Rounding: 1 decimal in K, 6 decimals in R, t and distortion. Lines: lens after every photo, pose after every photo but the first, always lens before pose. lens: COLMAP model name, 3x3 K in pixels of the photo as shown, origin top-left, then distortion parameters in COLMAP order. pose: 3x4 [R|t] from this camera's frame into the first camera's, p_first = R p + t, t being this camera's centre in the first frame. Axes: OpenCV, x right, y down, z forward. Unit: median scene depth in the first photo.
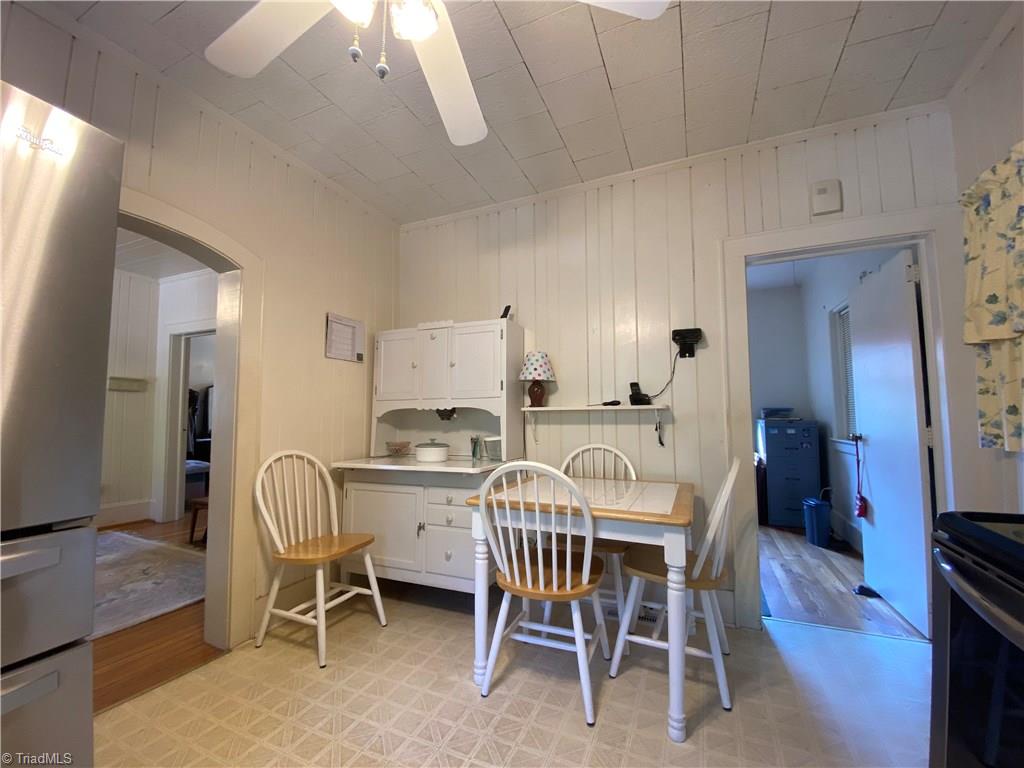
lens RADIAL K [[416.9, 0, 518.3], [0, 416.9, 381.3], [0, 0, 1]] dist [0.000601, -0.002756]
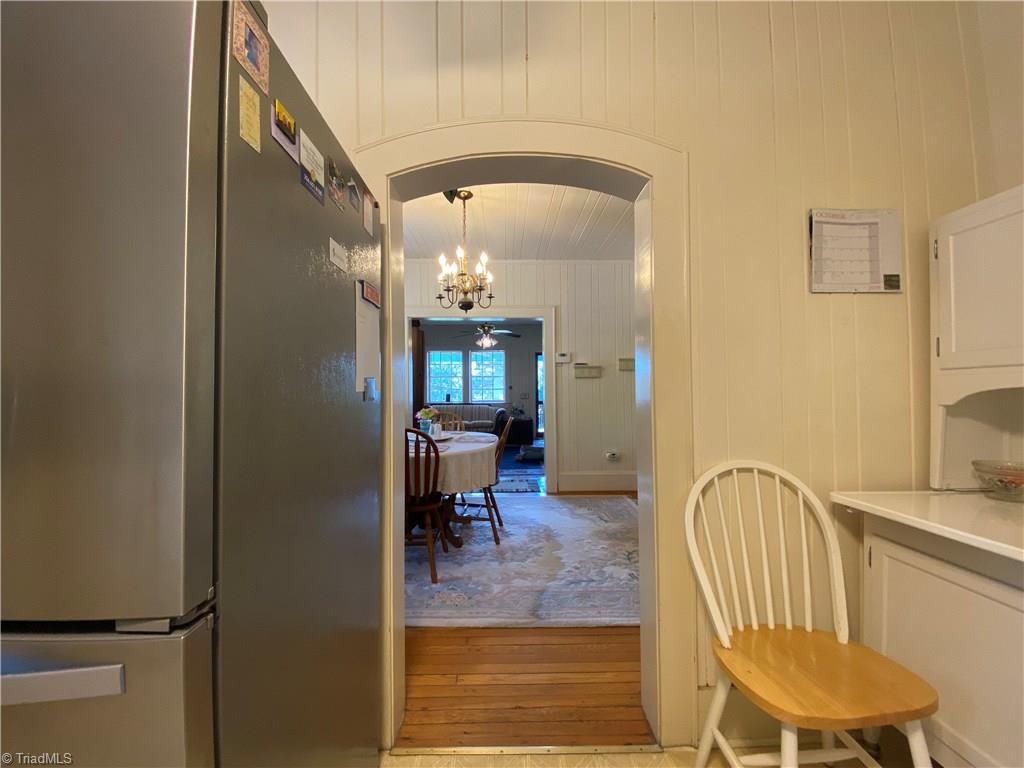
lens RADIAL K [[416.9, 0, 518.5], [0, 416.9, 381.1], [0, 0, 1]] dist [0.000601, -0.002756]
pose [[0.434544, -0.013646, -0.900547, -0.141014], [0.063894, 0.997833, 0.015711, 0.023021], [0.898382, -0.064367, 0.434474, 0.412539]]
